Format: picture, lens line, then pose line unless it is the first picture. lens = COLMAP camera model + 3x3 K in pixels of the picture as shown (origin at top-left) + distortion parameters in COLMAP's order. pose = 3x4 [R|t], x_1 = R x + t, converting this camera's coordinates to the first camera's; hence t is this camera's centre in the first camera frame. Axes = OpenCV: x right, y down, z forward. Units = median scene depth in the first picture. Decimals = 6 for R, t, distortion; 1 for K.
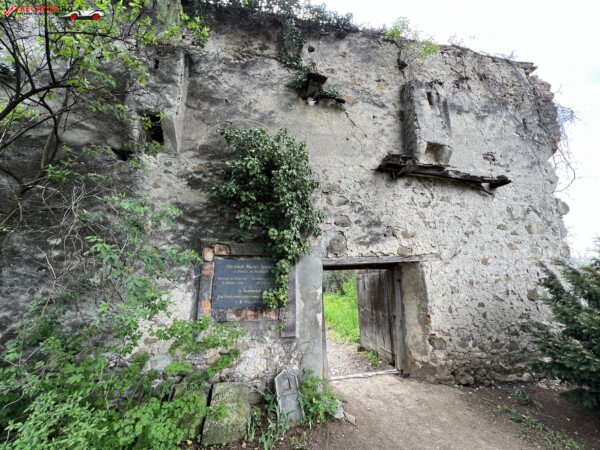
lens RADIAL K [[237.0, 0, 298.0], [0, 237.0, 227.5], [0, 0, 1]] dist [-0.007976, -0.000276]
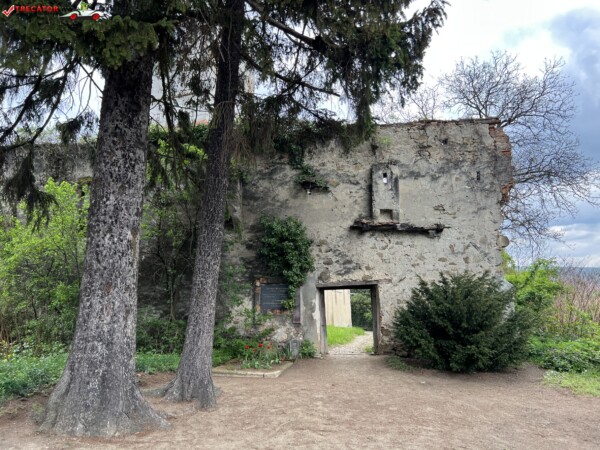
lens RADIAL K [[447.4, 0, 297.7], [0, 447.4, 220.4], [0, 0, 1]] dist [0.074324, -0.080369]
pose [[0.942307, -0.060802, -0.329183, 1.041912], [0.070342, 0.997376, 0.017137, -0.387482], [0.327277, -0.039304, 0.944111, -2.096617]]
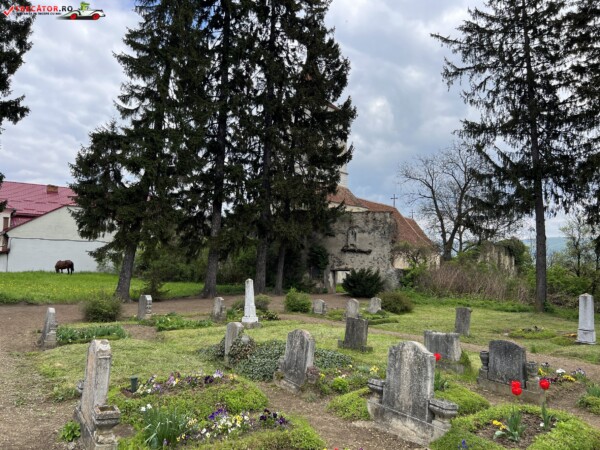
lens RADIAL K [[447.4, 0, 296.3], [0, 447.4, 223.1], [0, 0, 1]] dist [0.074324, -0.080369]
pose [[0.763227, -0.035482, -0.645155, 5.470950], [0.100387, 0.992878, 0.064154, -1.454823], [0.638284, -0.113729, 0.761354, -6.332765]]
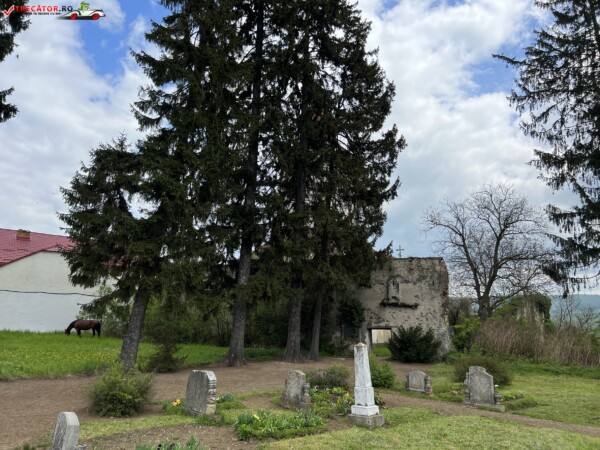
lens RADIAL K [[447.4, 0, 304.0], [0, 447.4, 224.7], [0, 0, 1]] dist [0.074324, -0.080369]
pose [[0.808939, -0.103391, -0.578729, 3.837123], [0.091274, 0.994565, -0.050099, -1.316716], [0.580764, -0.012296, 0.813979, -5.891061]]
